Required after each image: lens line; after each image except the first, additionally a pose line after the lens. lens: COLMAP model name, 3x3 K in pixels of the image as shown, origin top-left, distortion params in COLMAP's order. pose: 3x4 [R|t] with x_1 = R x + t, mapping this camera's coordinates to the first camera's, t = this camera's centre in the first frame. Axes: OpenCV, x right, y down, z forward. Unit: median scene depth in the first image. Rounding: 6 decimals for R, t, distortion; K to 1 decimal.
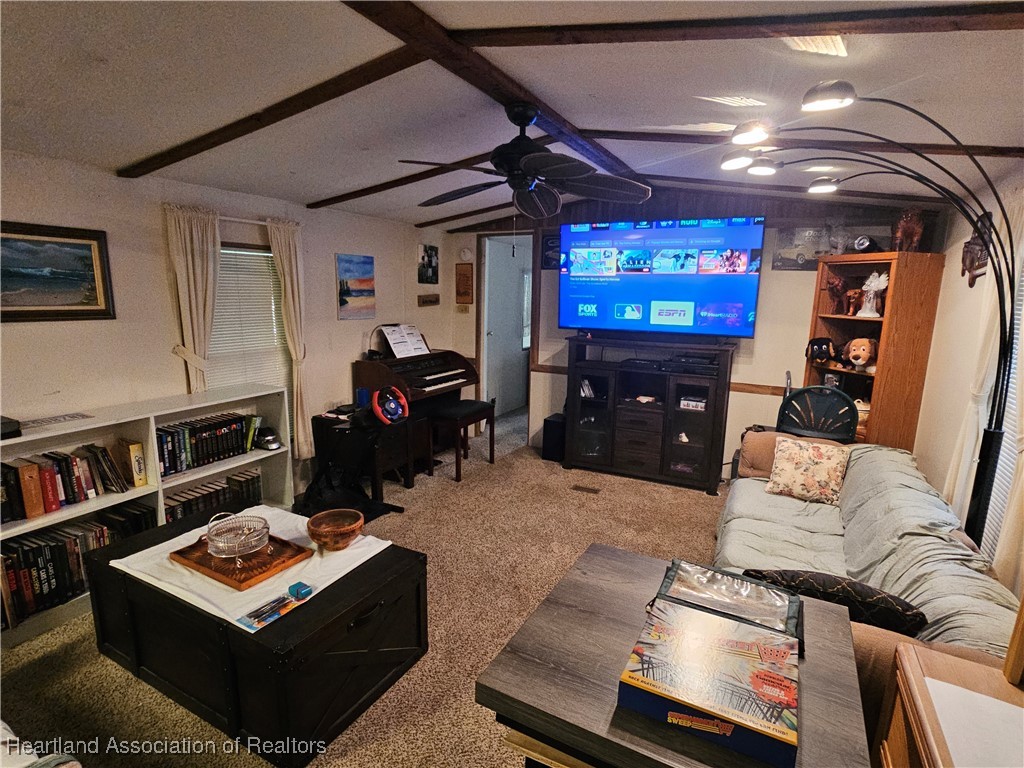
lens RADIAL K [[526.5, 0, 518.5], [0, 526.5, 387.2], [0, 0, 1]] dist [0.001724, 0.001292]
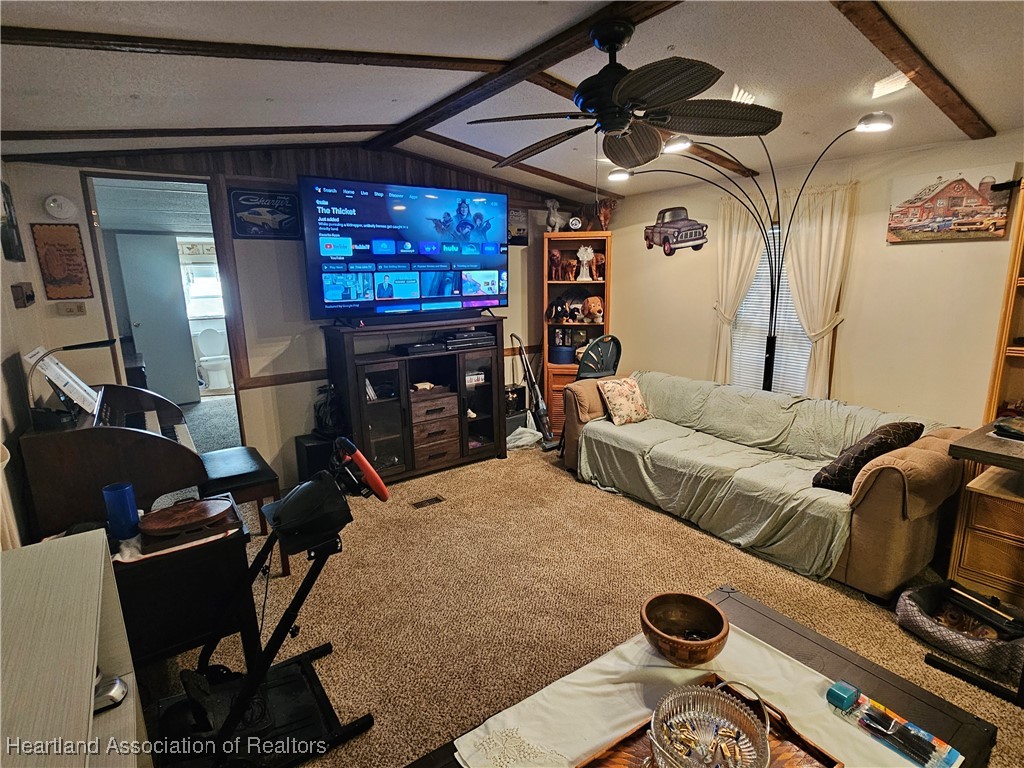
lens RADIAL K [[526.5, 0, 518.0], [0, 526.5, 386.6], [0, 0, 1]] dist [0.001724, 0.001292]
pose [[0.452494, -0.215236, 0.865403, -0.541949], [0.188229, 0.971624, 0.143235, -0.086903], [-0.871676, 0.098081, 0.480168, 0.486943]]
